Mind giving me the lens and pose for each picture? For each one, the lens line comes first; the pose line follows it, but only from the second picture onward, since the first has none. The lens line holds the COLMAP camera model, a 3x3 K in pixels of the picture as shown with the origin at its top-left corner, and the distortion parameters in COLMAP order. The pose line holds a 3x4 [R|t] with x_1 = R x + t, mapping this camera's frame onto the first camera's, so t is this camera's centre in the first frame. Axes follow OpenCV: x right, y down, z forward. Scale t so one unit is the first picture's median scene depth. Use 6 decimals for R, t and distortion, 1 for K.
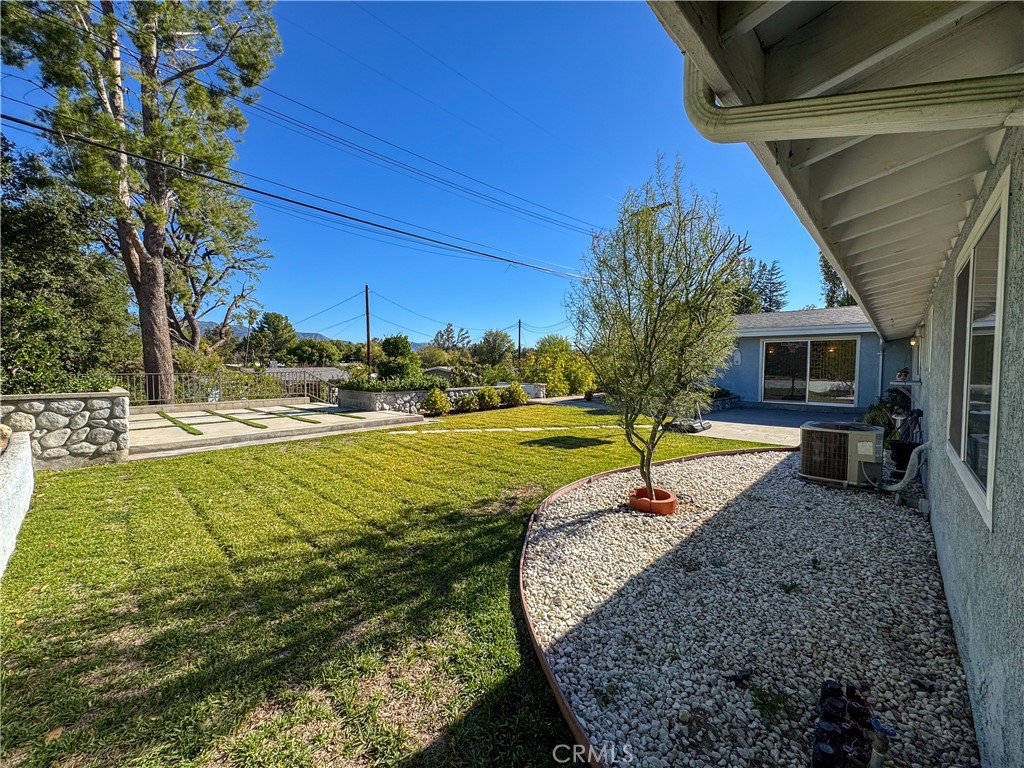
lens RADIAL K [[410.5, 0, 512.9], [0, 410.5, 383.2], [0, 0, 1]] dist [-0.003851, 0.001083]
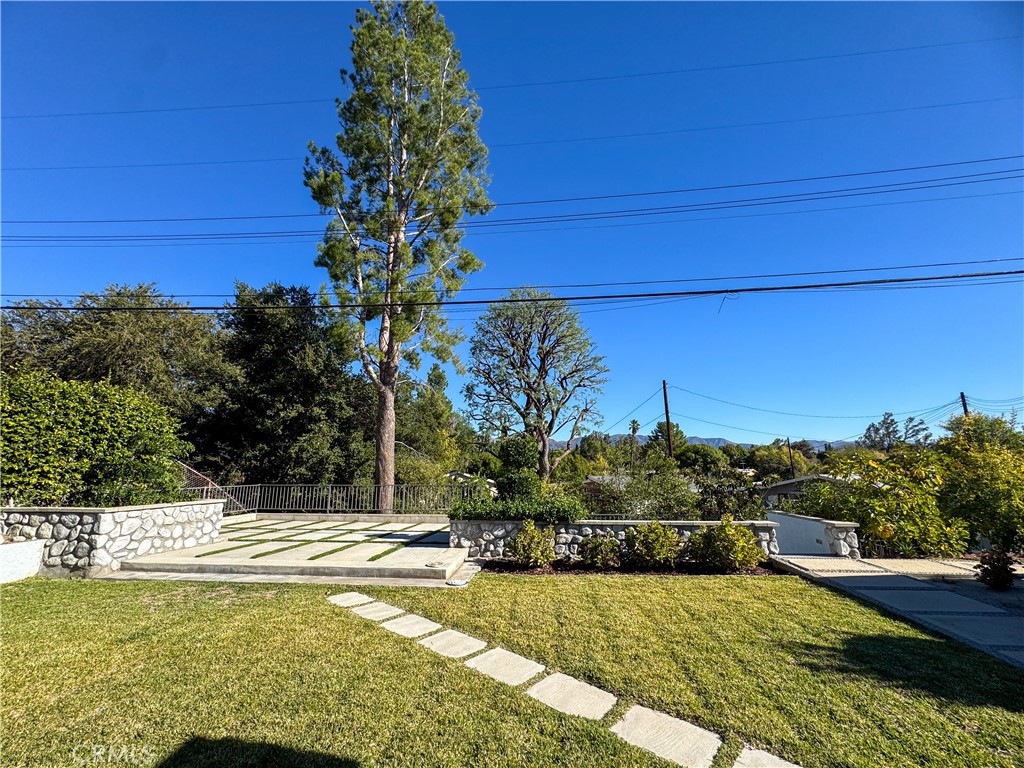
lens RADIAL K [[410.5, 0, 509.2], [0, 410.5, 385.5], [0, 0, 1]] dist [-0.003851, 0.001083]
pose [[0.608769, -0.164806, -0.776041, 0.288837], [-0.031690, 0.972353, -0.231356, -0.038543], [0.792714, 0.165435, 0.586716, 0.568785]]
